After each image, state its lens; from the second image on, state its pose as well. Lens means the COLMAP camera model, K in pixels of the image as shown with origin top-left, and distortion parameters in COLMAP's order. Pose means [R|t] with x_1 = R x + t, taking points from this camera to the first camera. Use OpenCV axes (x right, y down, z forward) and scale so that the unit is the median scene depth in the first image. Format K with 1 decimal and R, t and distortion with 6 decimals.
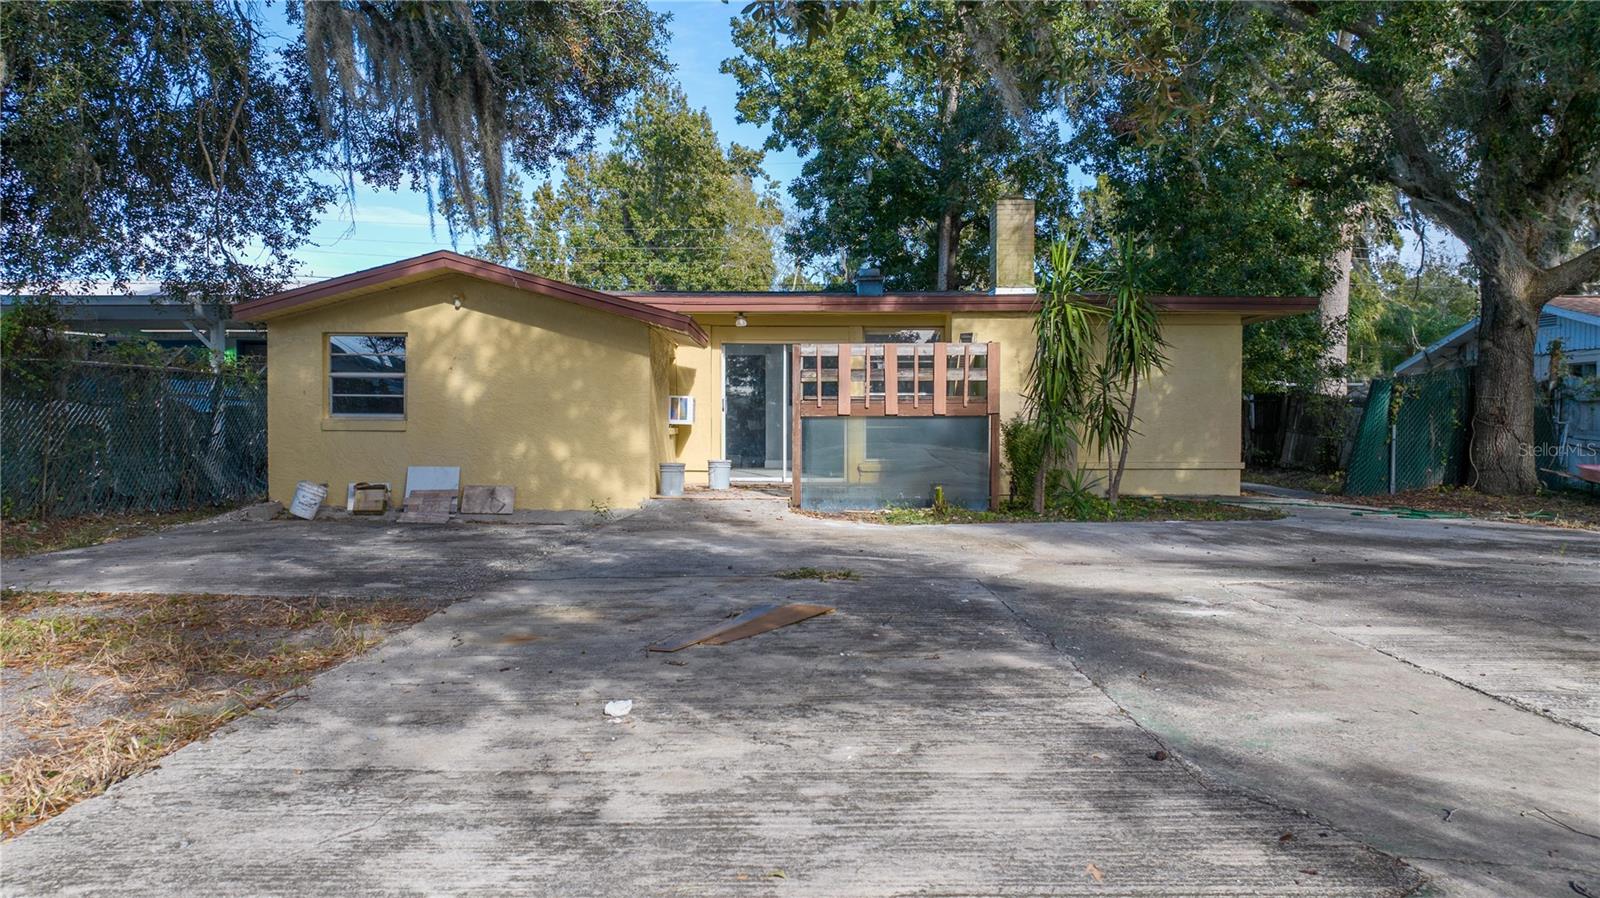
lens RADIAL K [[1136.4, 0, 798.1], [0, 1136.4, 448.9], [0, 0, 1]] dist [-0.020509, 0.000013]
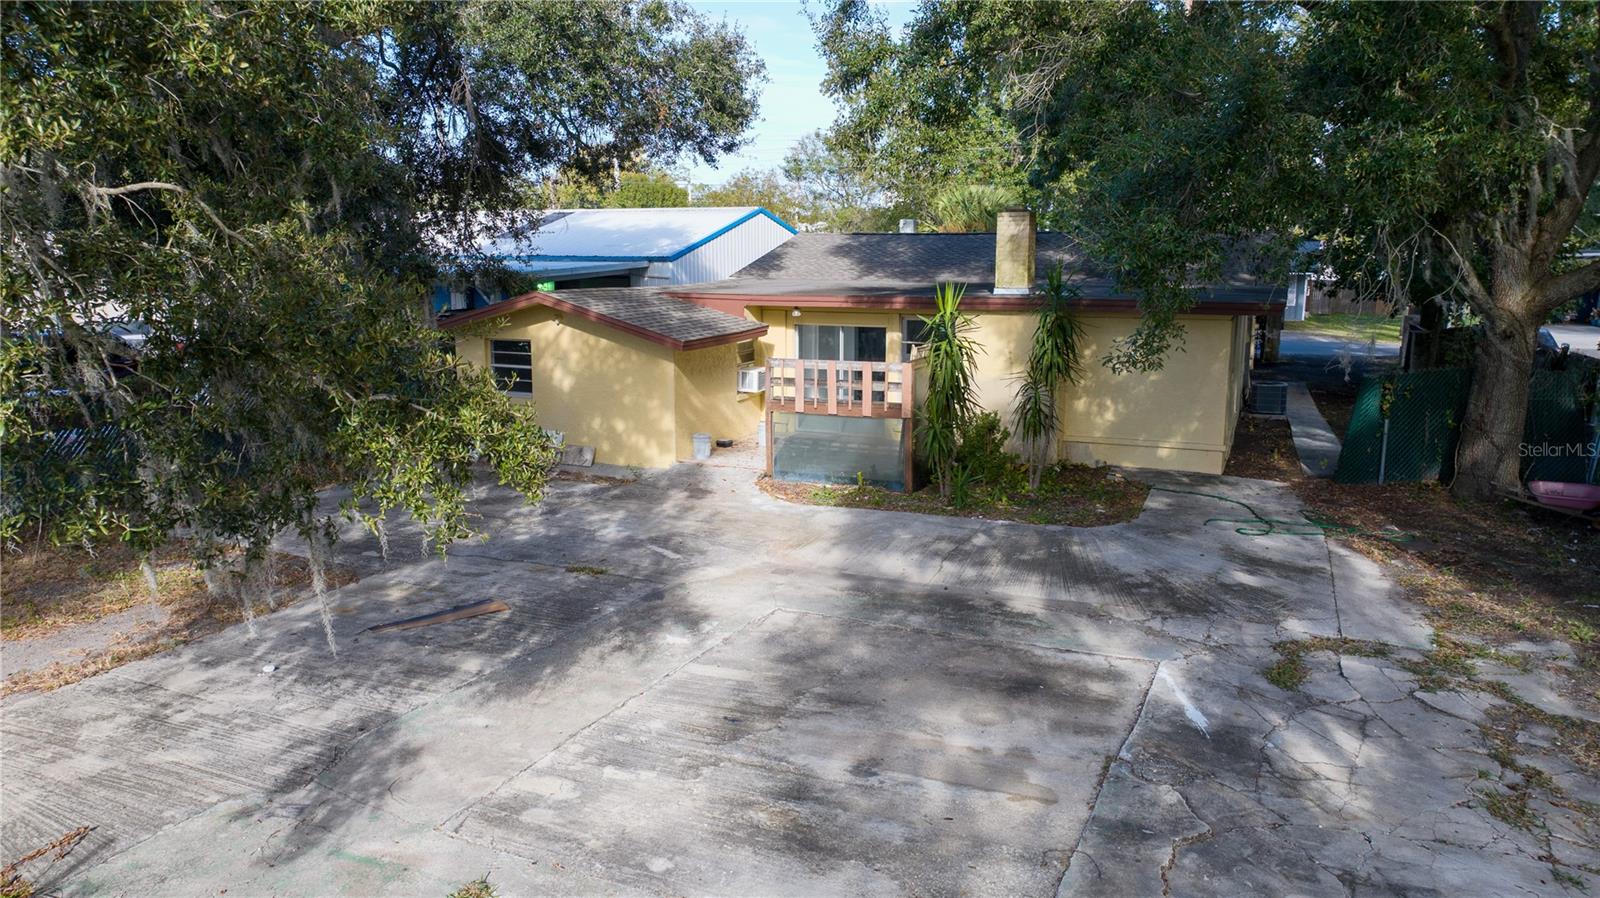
lens RADIAL K [[1140.6, 0, 800.0], [0, 1140.6, 449.0], [0, 0, 1]] dist [-0.022820, 0.004946]
pose [[0.909567, 0.073786, -0.408954, 0.597286], [-0.005770, 0.986258, 0.165113, -0.210418], [0.415517, -0.147822, 0.897493, -0.214265]]
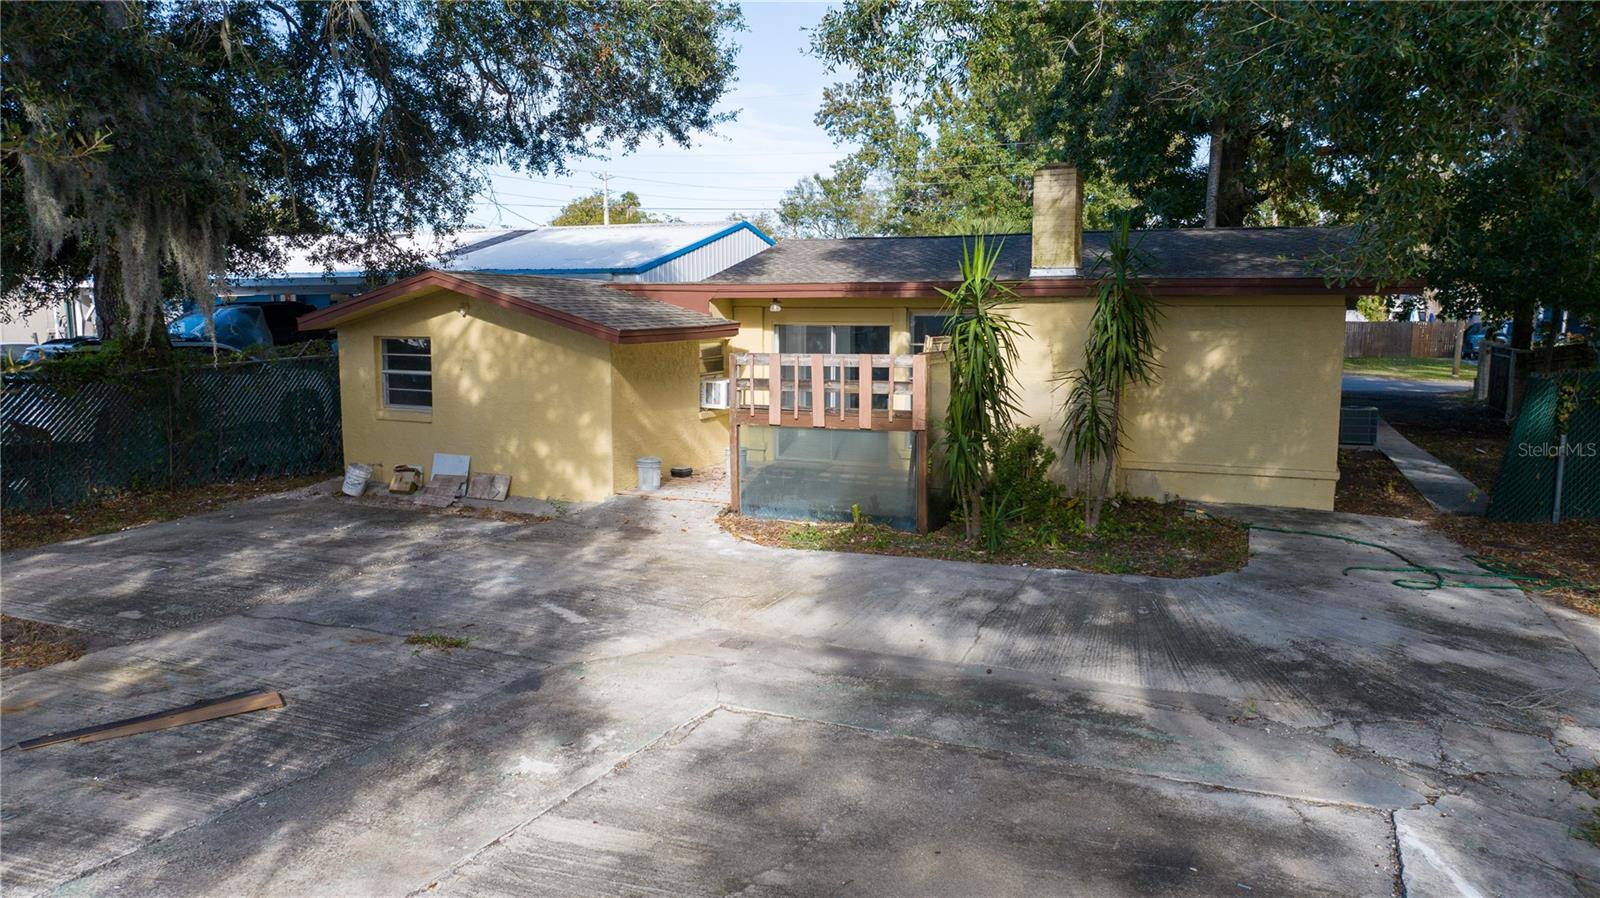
lens RADIAL K [[1140.6, 0, 800.0], [0, 1140.6, 449.0], [0, 0, 1]] dist [-0.022820, 0.004946]
pose [[0.909680, 0.052395, -0.411992, 0.476461], [-0.006627, 0.993715, 0.111743, -0.121648], [0.415258, -0.098920, 0.904310, 0.102706]]
